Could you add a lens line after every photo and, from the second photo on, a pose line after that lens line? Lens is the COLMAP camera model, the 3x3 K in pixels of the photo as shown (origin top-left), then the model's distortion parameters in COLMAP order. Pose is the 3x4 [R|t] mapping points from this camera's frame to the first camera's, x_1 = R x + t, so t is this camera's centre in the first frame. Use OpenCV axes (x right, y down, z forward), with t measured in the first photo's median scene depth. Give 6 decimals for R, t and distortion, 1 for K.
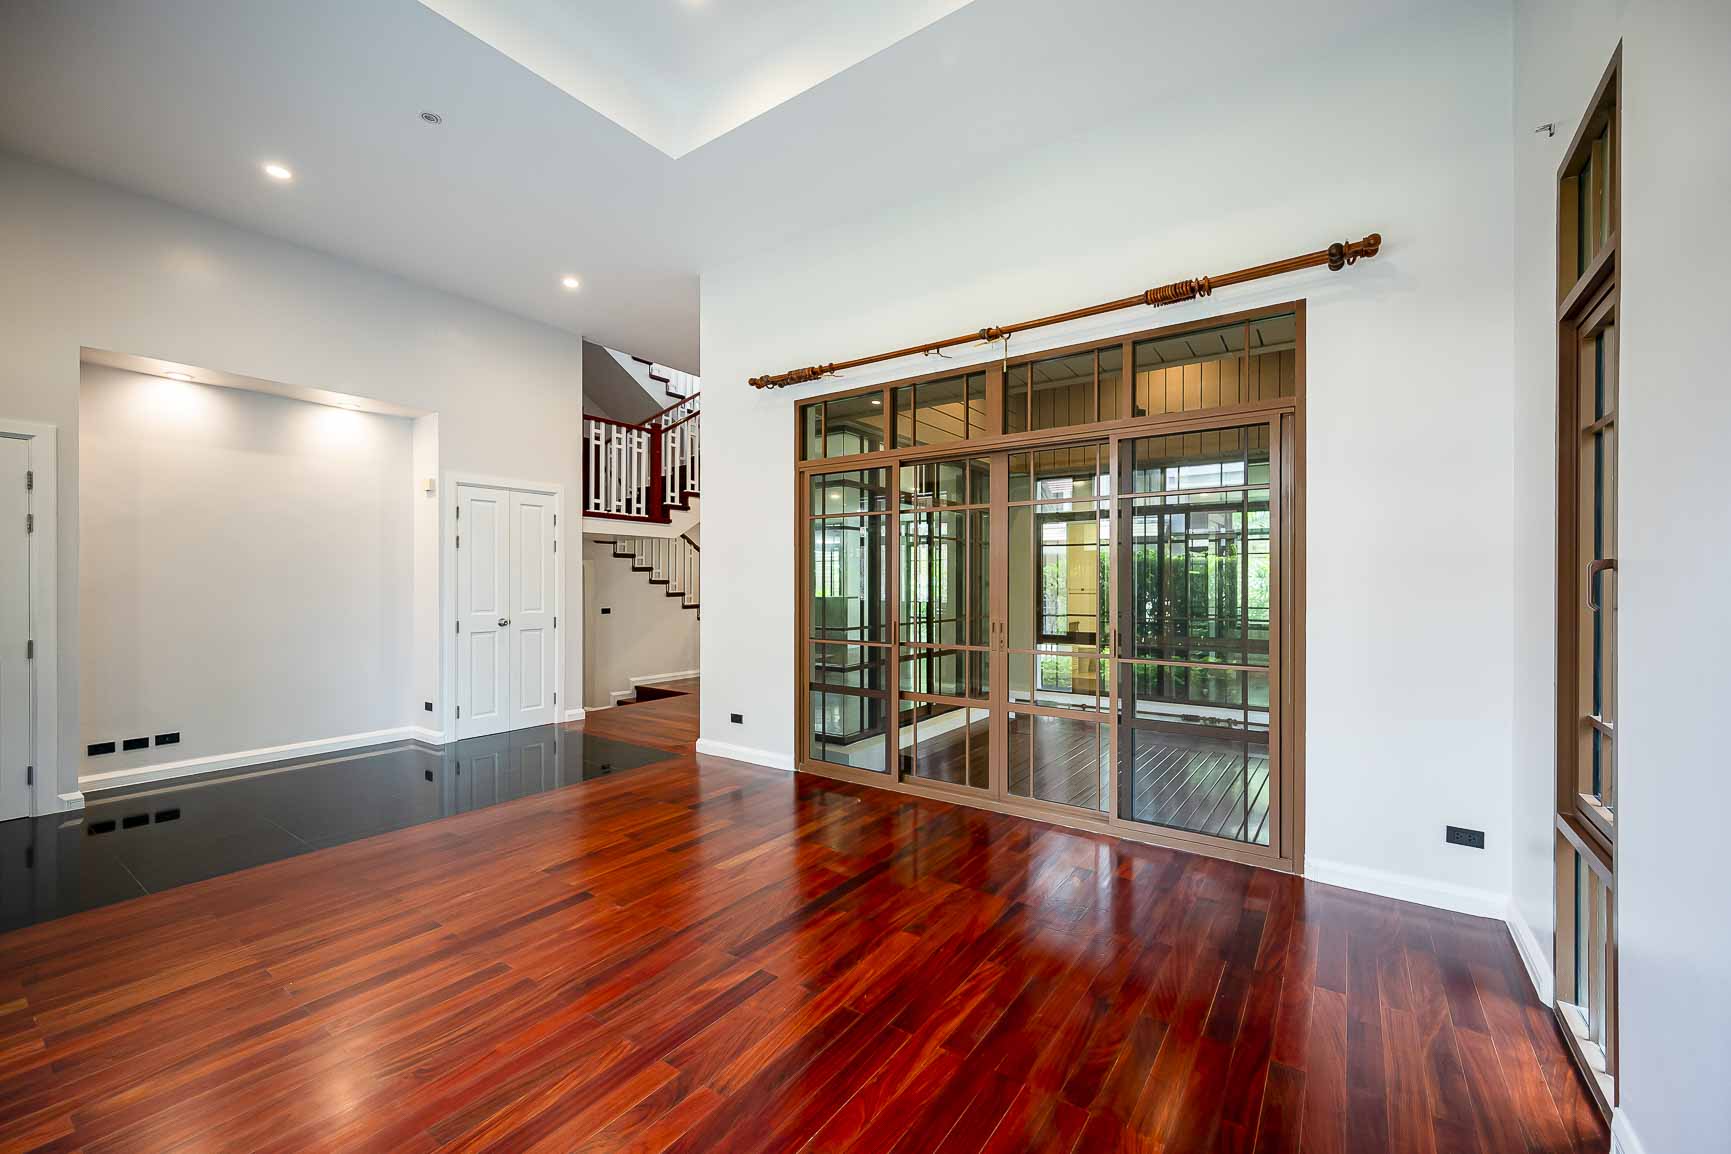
lens RADIAL K [[690.3, 0, 865.5], [0, 690.3, 577.0], [0, 0, 1]] dist [0.001218, 0.000039]
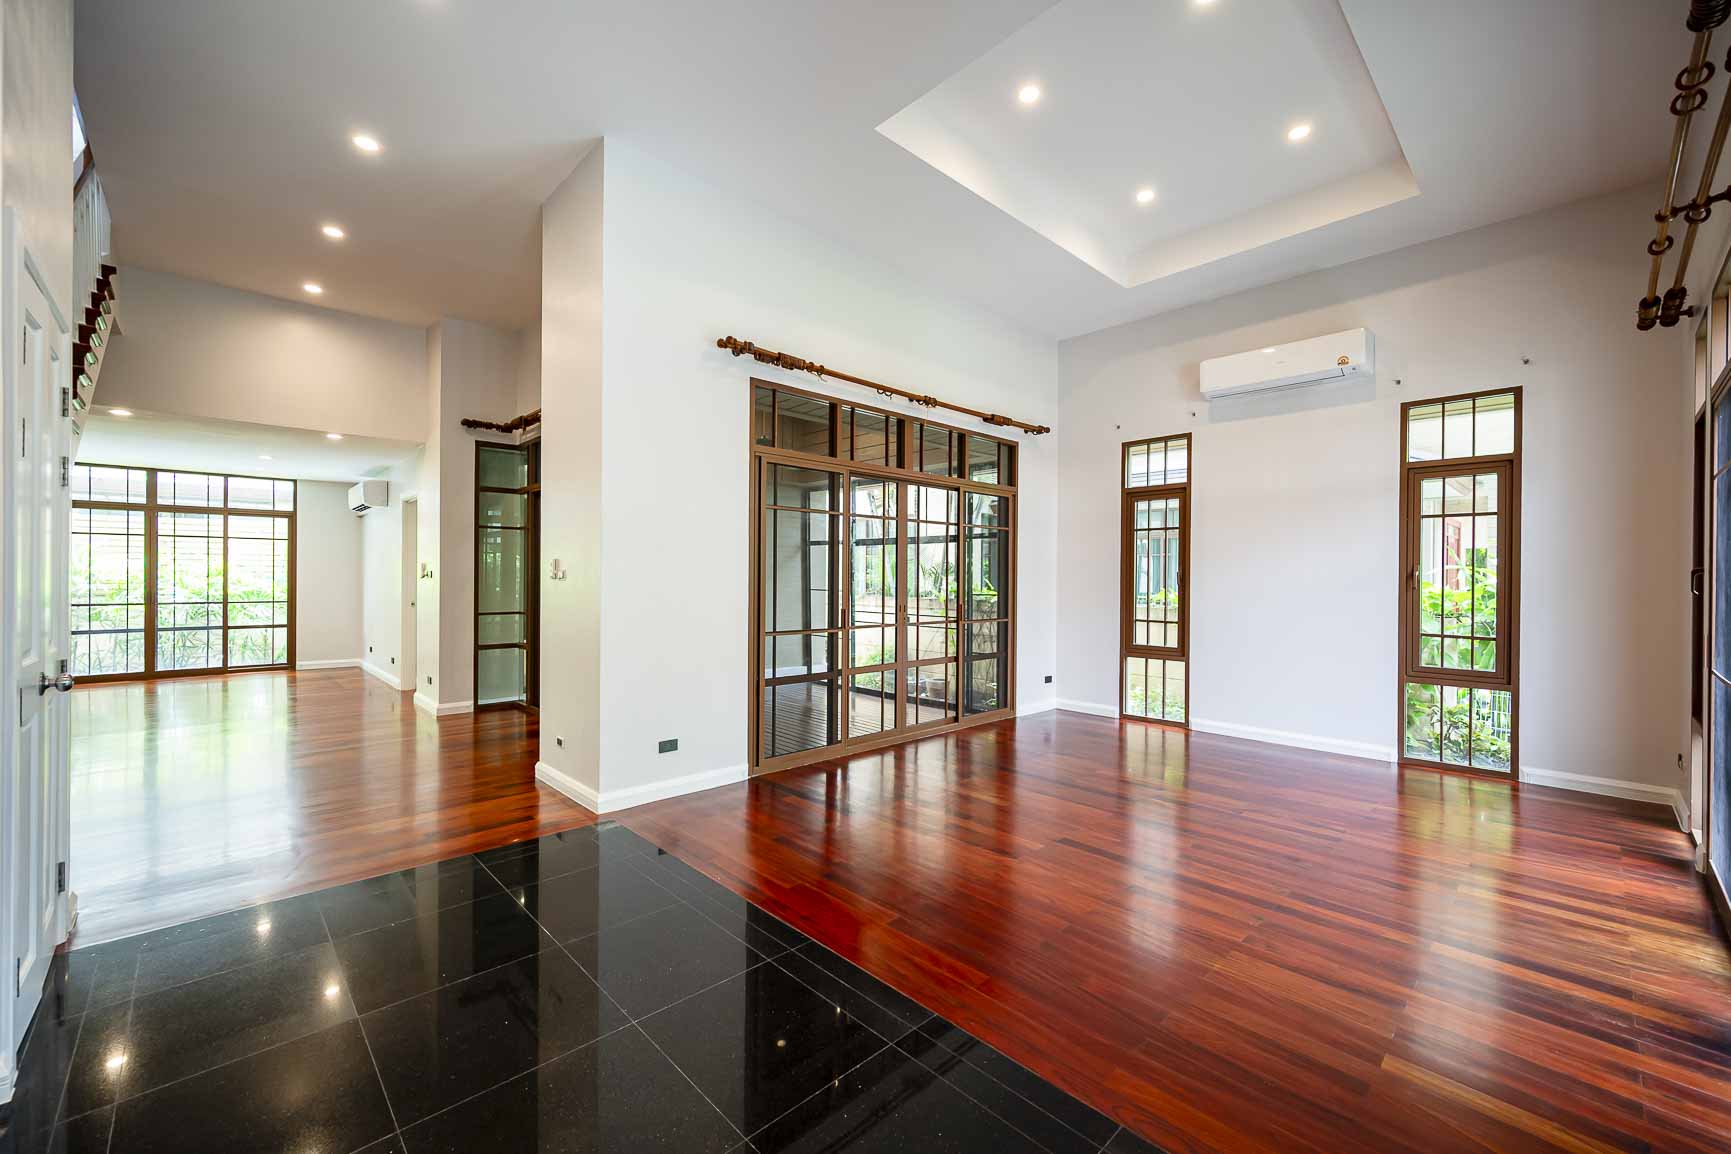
lens RADIAL K [[705.0, 0, 865.5], [0, 705.0, 577.0], [0, 0, 1]] dist [-0.000622, -0.000301]
pose [[0.190135, 0.003227, 0.981753, -1.066875], [-0.013165, 0.999913, -0.000738, 0.010470], [-0.981670, -0.012784, 0.190161, 0.715077]]
